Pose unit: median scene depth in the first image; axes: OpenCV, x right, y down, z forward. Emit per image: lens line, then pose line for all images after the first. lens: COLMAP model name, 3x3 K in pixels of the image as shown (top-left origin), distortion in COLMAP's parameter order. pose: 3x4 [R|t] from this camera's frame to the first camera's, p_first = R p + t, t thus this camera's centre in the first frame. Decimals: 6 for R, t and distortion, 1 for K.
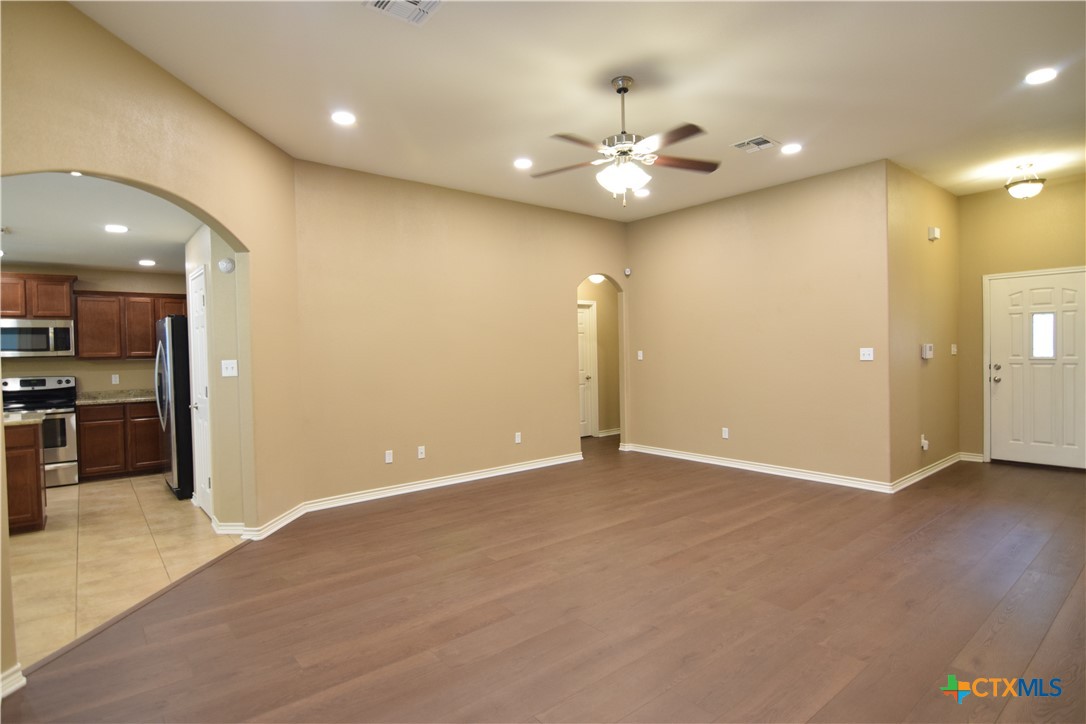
lens RADIAL K [[562.9, 0, 543.0], [0, 562.9, 362.0], [0, 0, 1]] dist [-0.012262, -0.001595]
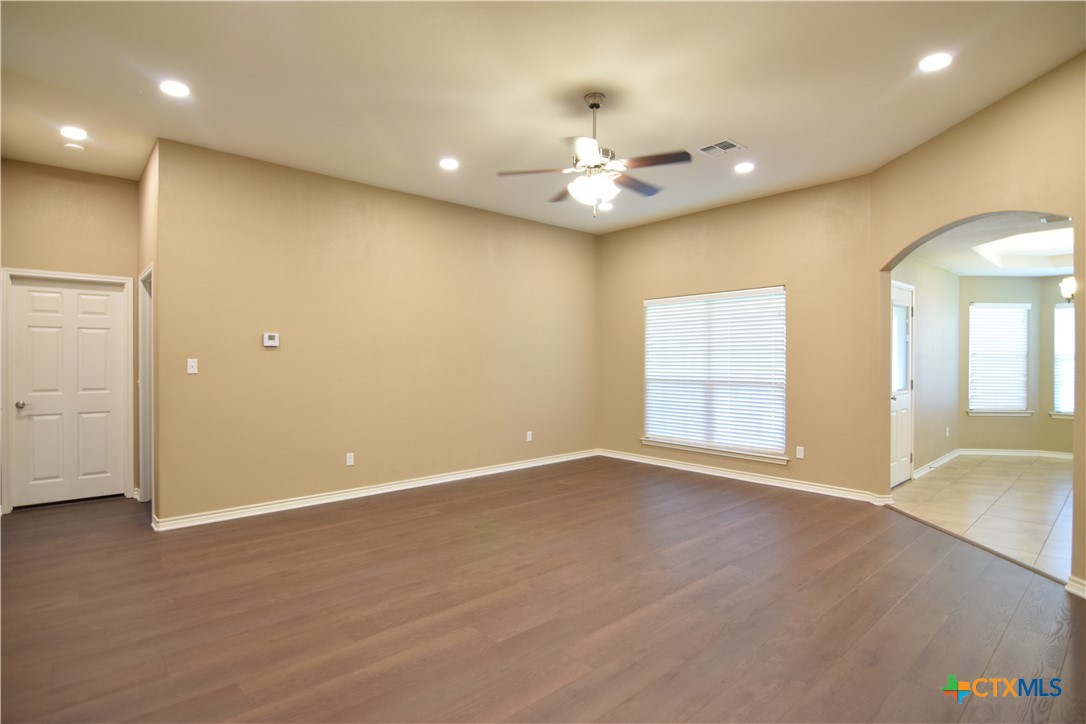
lens RADIAL K [[544.1, 0, 536.6], [0, 544.1, 360.6], [0, 0, 1]] dist [-0.002714, -0.000345]
pose [[-0.999278, 0.019217, -0.032775, 0.172224], [0.018465, 0.999563, 0.023089, -0.021730], [0.033205, 0.022467, -0.999196, 1.186954]]
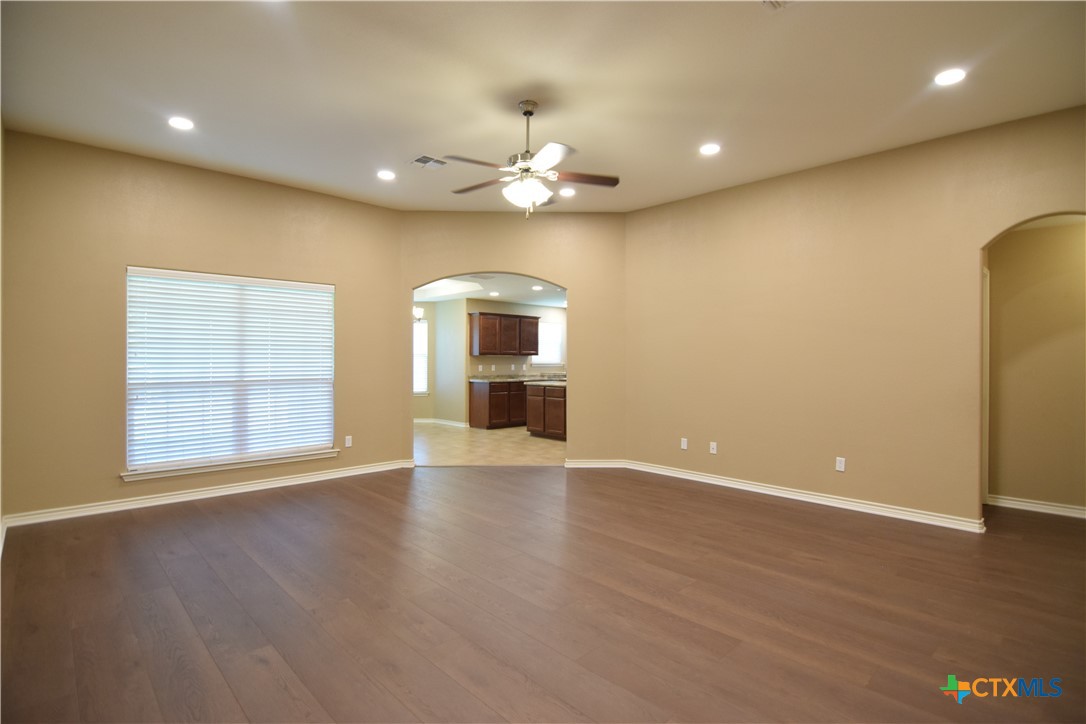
lens RADIAL K [[531.2, 0, 543.0], [0, 531.2, 362.0], [0, 0, 1]] dist [-0.001601, -0.000635]
pose [[0.067979, 0.025915, -0.997350, 0.702339], [-0.024198, 0.999411, 0.024319, -0.015856], [0.997393, 0.022481, 0.068566, 0.569346]]
